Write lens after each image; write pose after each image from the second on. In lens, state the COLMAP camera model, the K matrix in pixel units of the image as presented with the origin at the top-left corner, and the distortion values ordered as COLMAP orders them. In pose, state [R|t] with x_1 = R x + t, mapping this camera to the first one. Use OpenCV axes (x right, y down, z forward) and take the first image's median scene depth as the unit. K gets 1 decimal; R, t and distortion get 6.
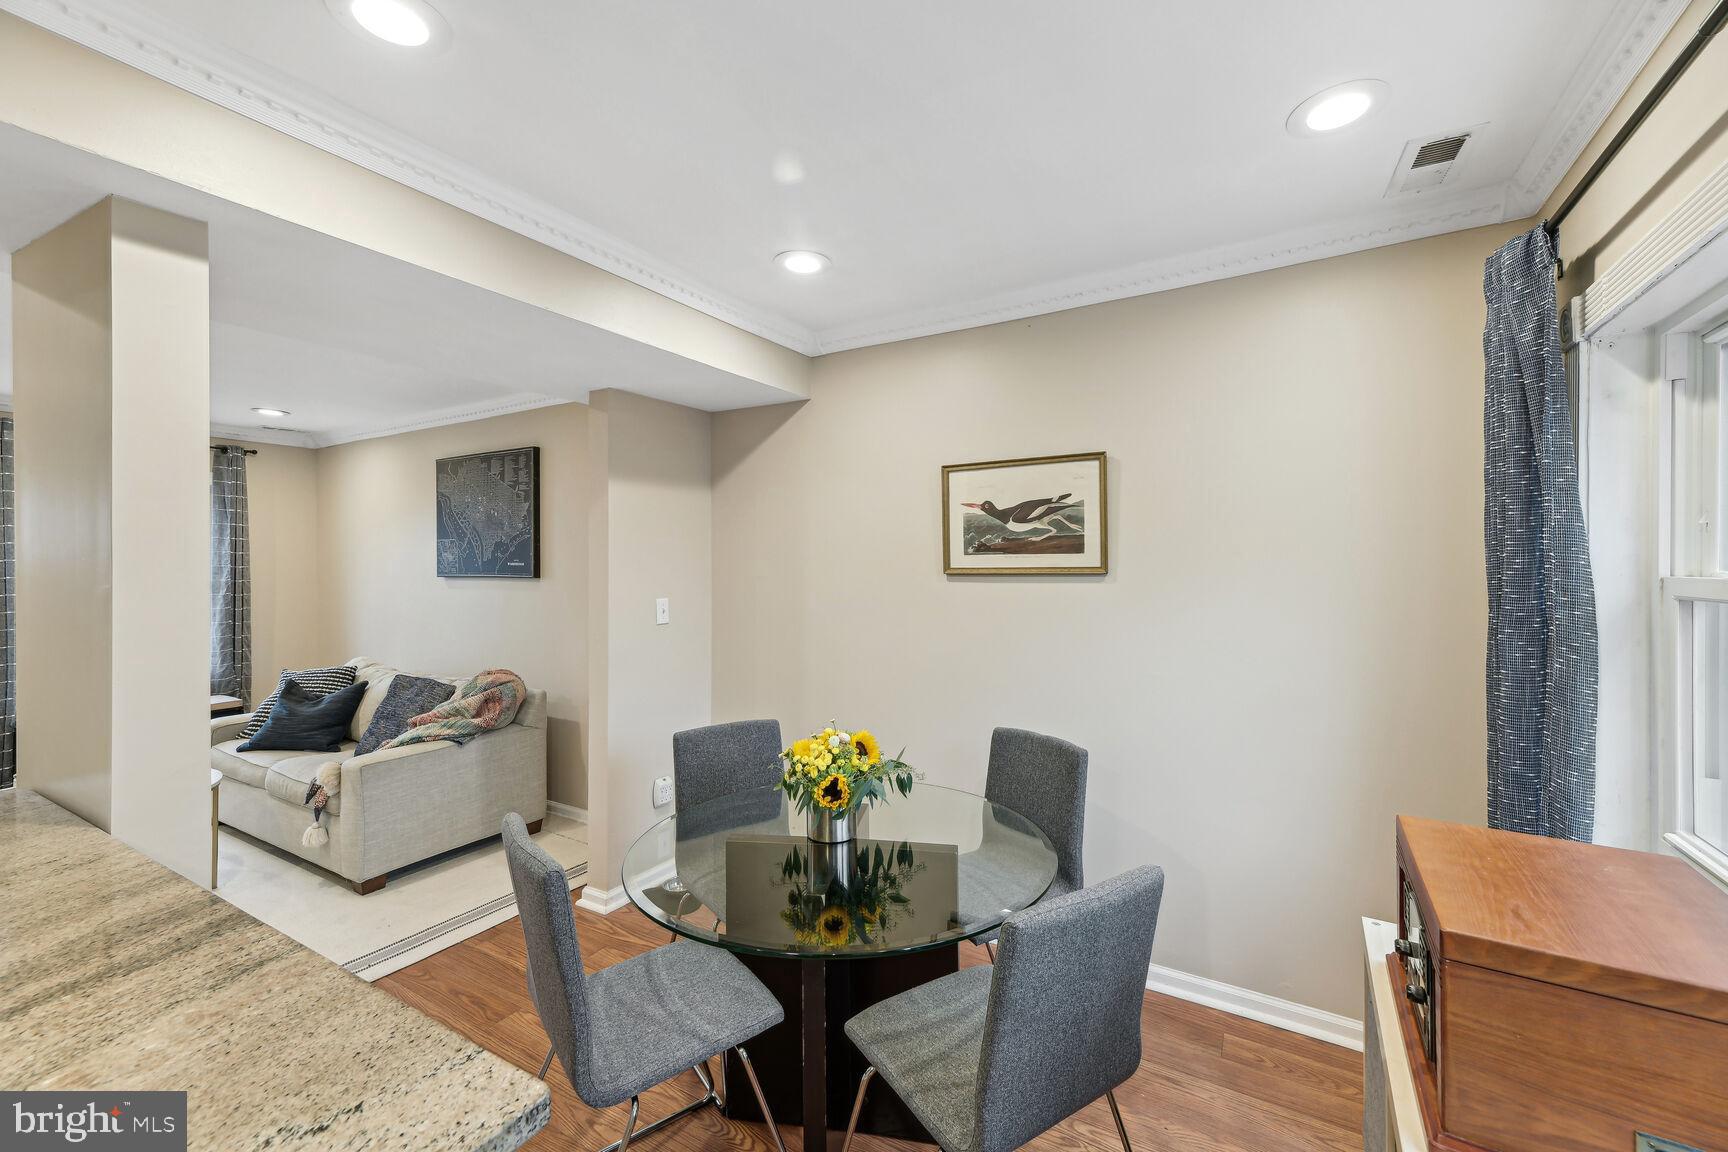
lens RADIAL K [[701.5, 0, 870.2], [0, 701.5, 567.0], [0, 0, 1]] dist [0.012855, -0.000270]
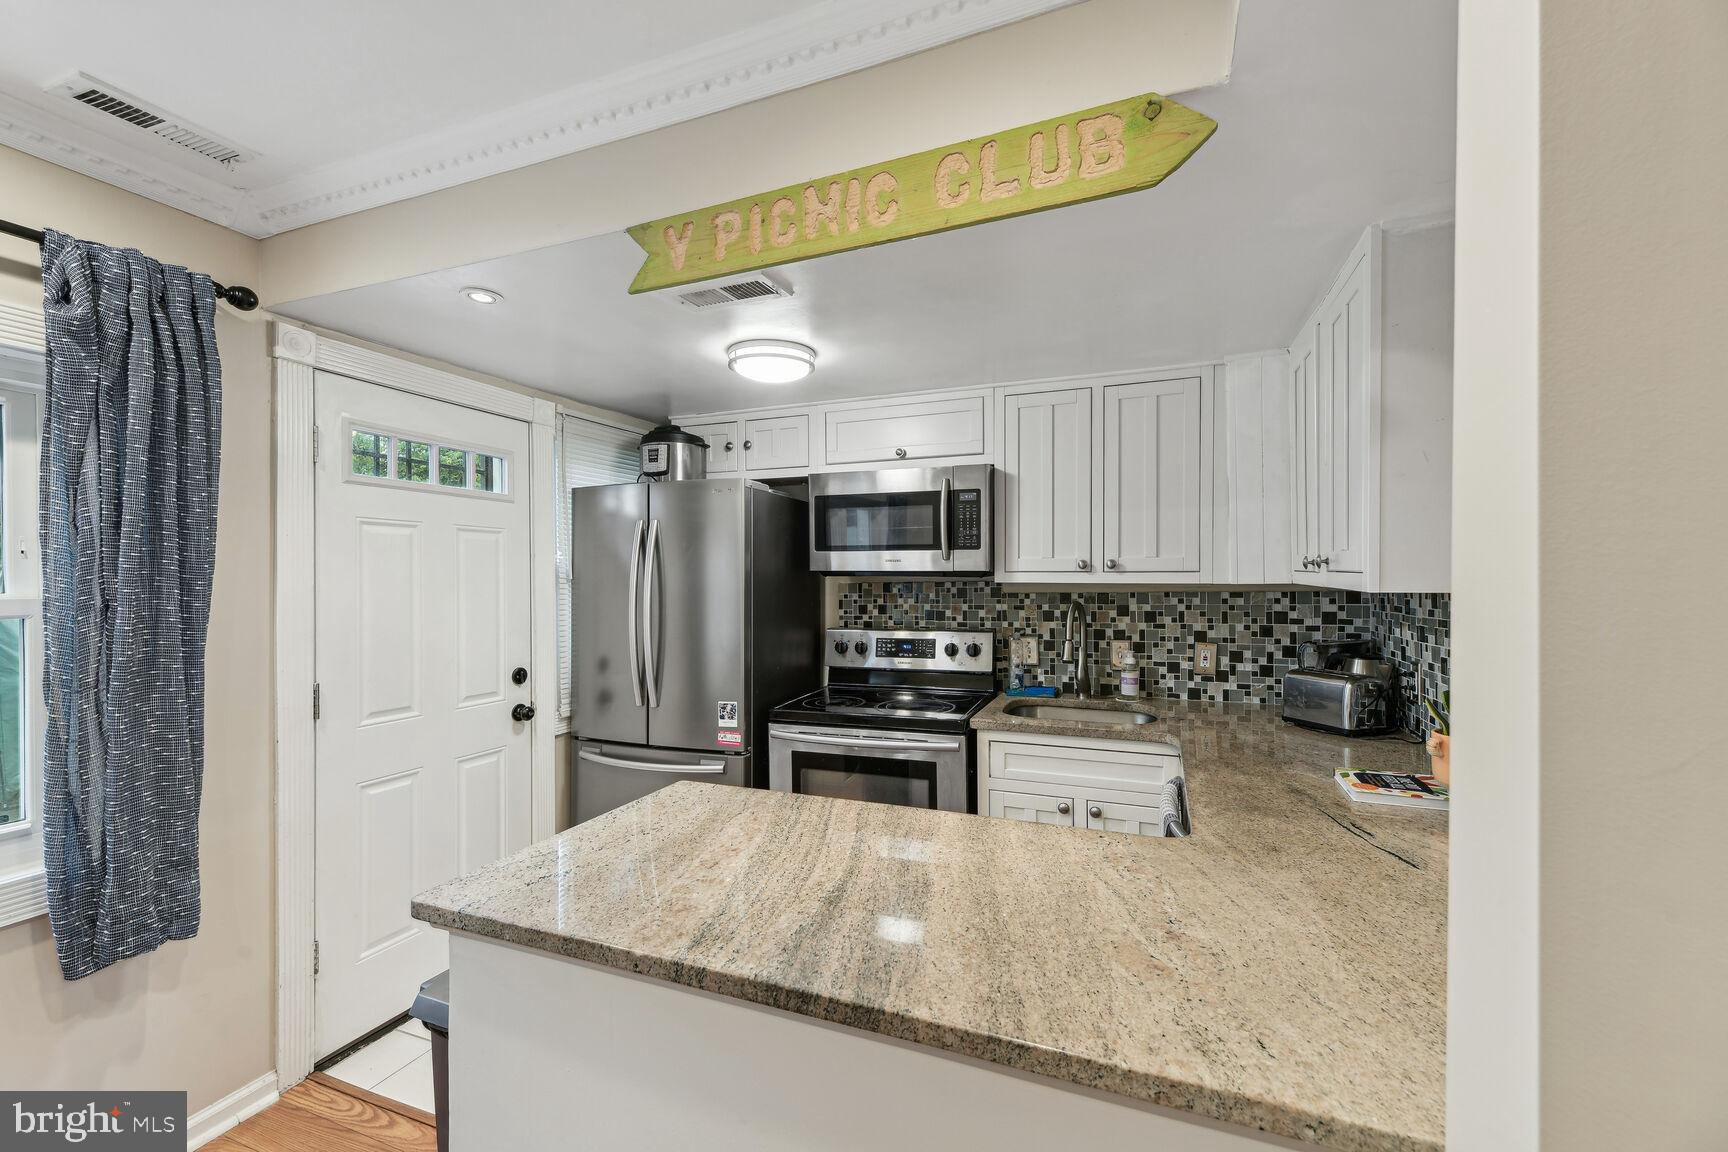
lens RADIAL K [[704.2, 0, 869.7], [0, 704.2, 581.8], [0, 0, 1]] dist [0.012900, -0.000508]
pose [[-0.989144, 0.009388, -0.146648, -0.239113], [0.008353, 0.999936, 0.007672, -0.001082], [0.146711, 0.006364, -0.989159, 0.522780]]
